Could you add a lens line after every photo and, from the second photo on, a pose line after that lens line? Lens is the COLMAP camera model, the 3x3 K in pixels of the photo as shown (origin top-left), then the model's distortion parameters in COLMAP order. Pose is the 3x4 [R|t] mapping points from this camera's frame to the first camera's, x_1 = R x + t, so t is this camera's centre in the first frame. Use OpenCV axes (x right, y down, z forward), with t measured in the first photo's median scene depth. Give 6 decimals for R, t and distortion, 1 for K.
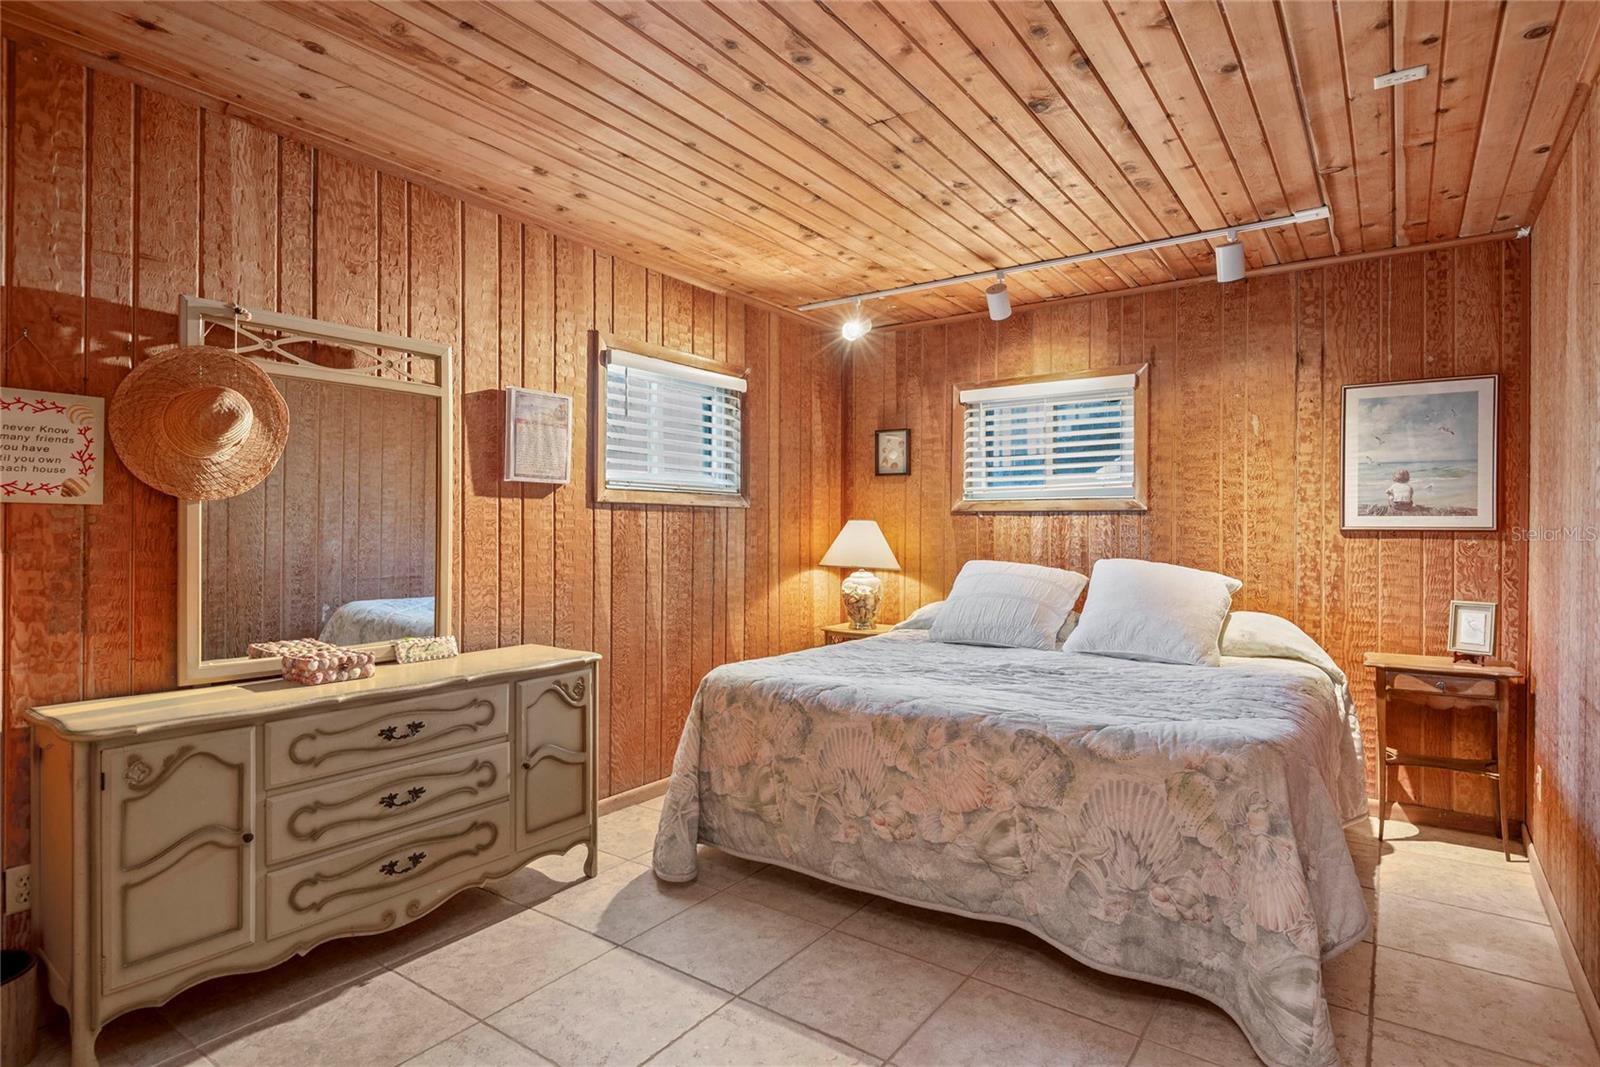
lens RADIAL K [[848.1, 0, 783.4], [0, 848.1, 534.8], [0, 0, 1]] dist [0.016982, -0.012111]
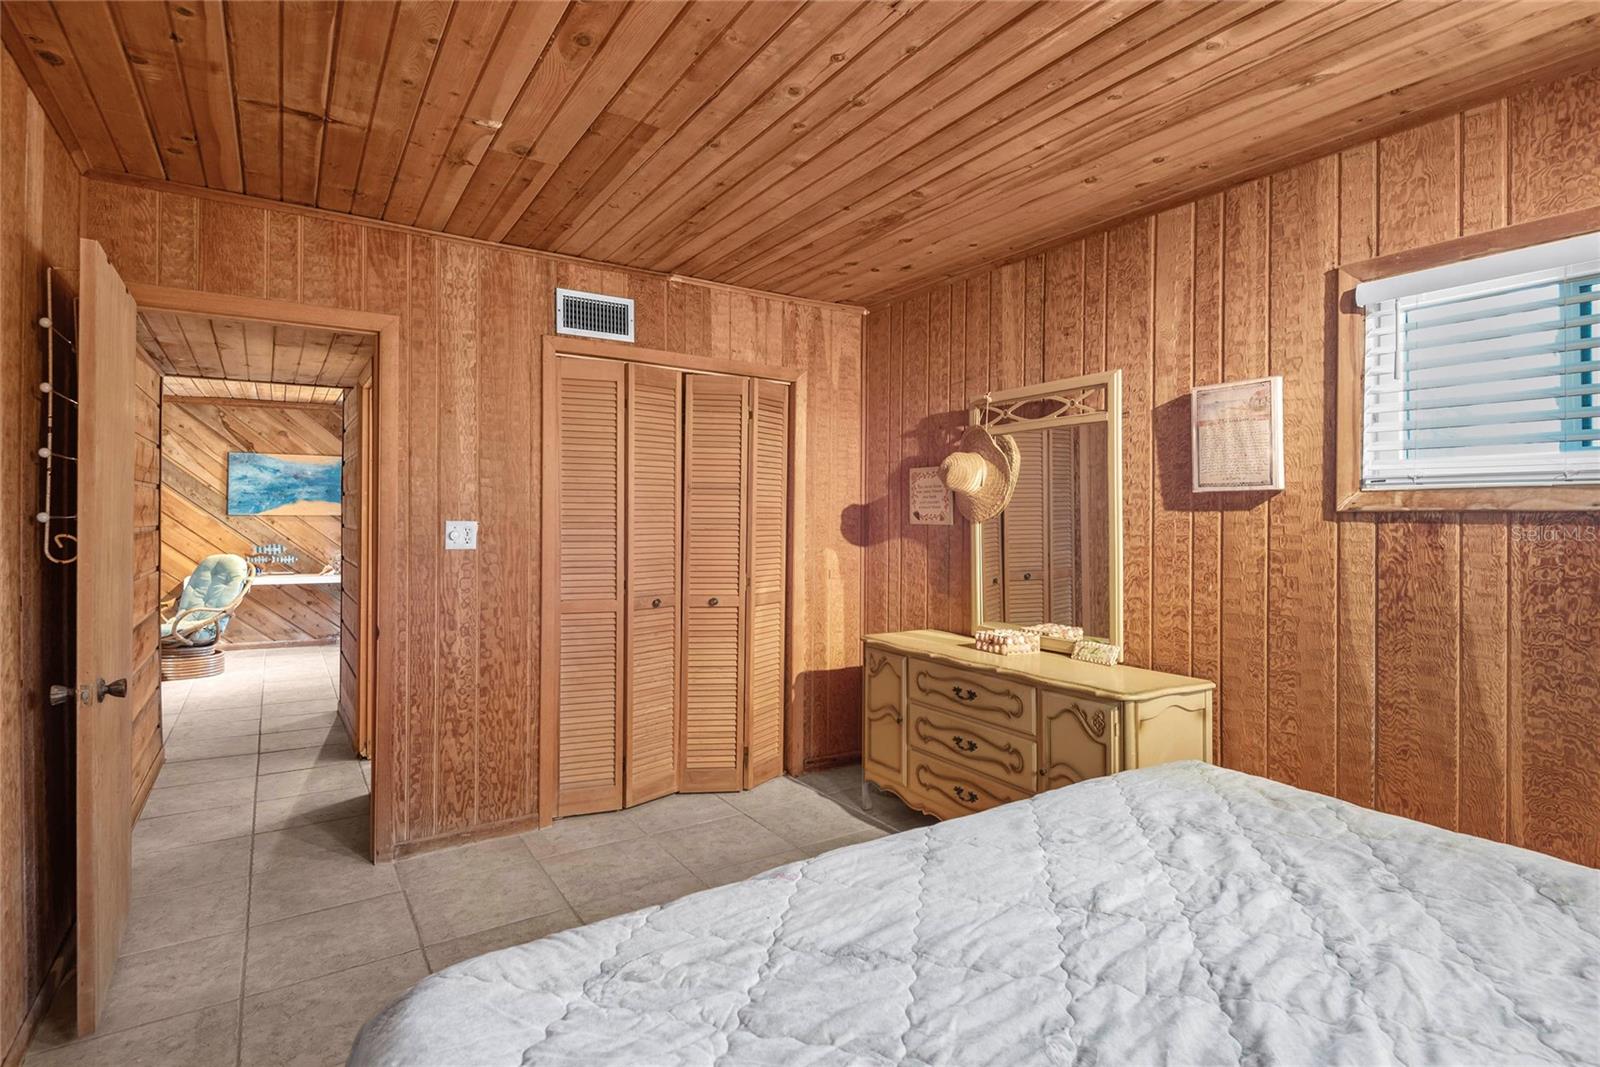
lens RADIAL K [[793.2, 0, 796.6], [0, 793.2, 517.5], [0, 0, 1]] dist [0.002805, -0.012613]
pose [[-0.373856, -0.006366, -0.927465, 0.672161], [-0.012118, 0.999925, -0.001979, -0.033608], [0.927408, 0.010499, -0.373905, 1.016108]]
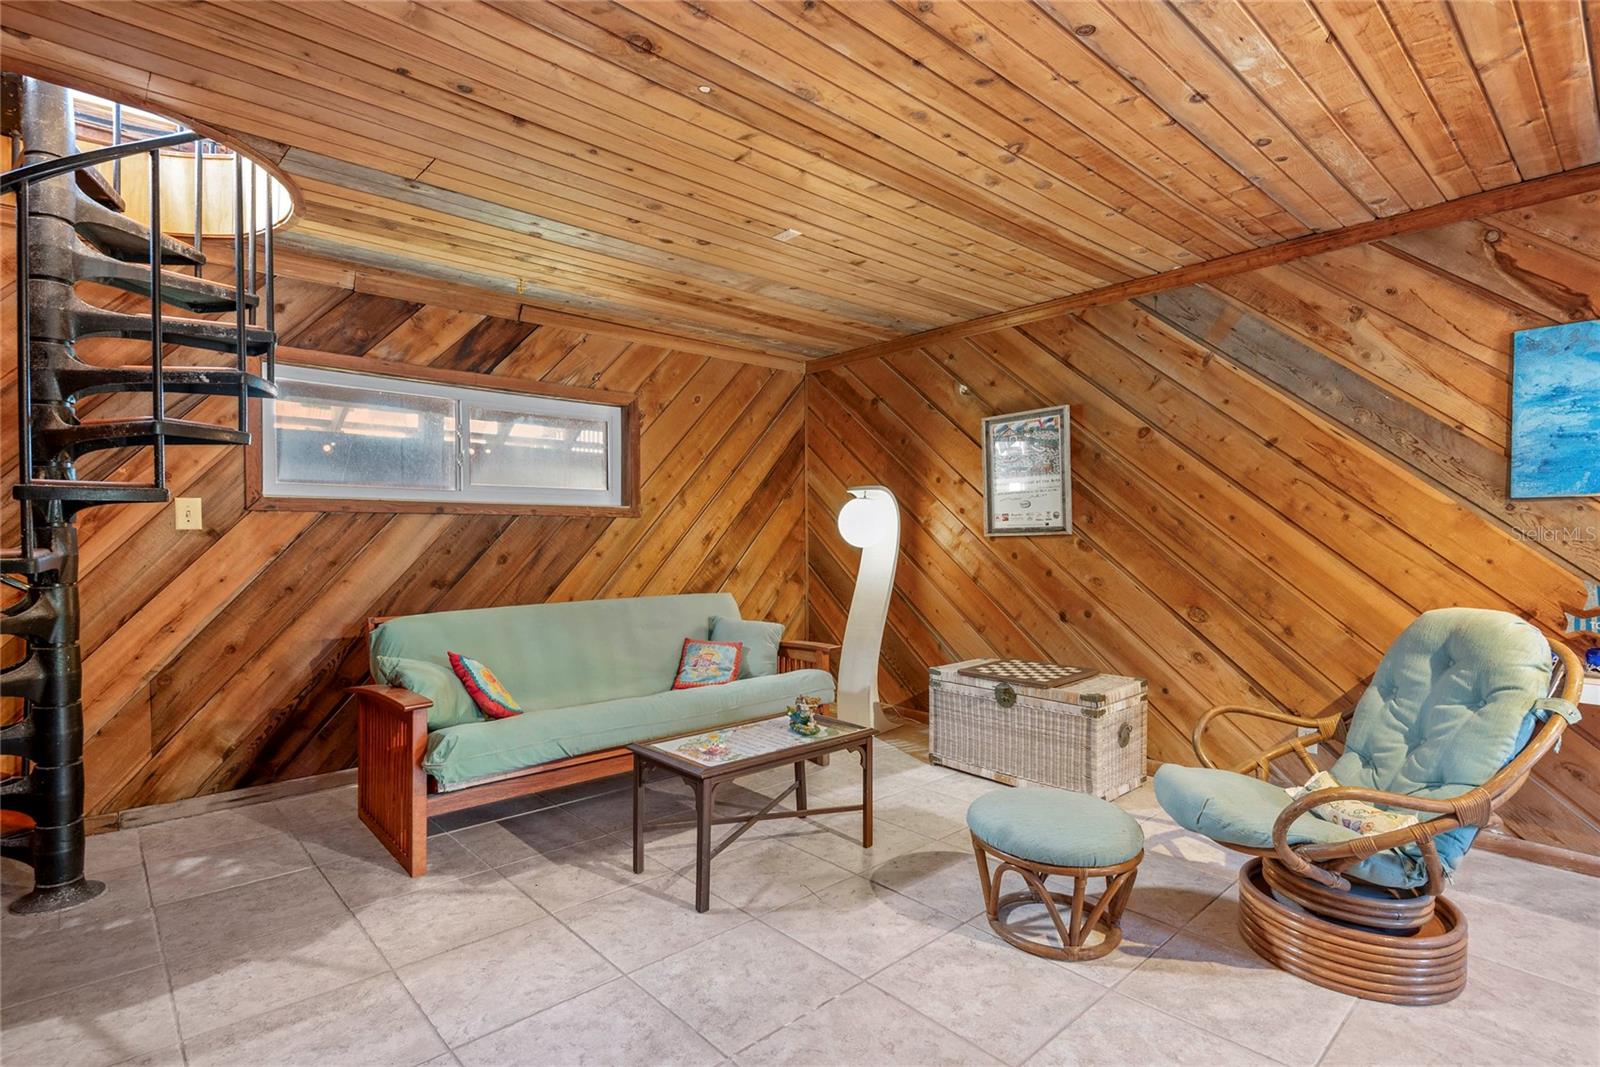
lens RADIAL K [[780.6, 0, 817.1], [0, 780.6, 537.1], [0, 0, 1]] dist [0.014067, -0.010275]
pose [[-0.977507, -0.007492, 0.210771, 0.403399], [-0.004248, 0.999866, 0.015838, -0.022241], [-0.210861, 0.014586, -0.977407, 0.624285]]
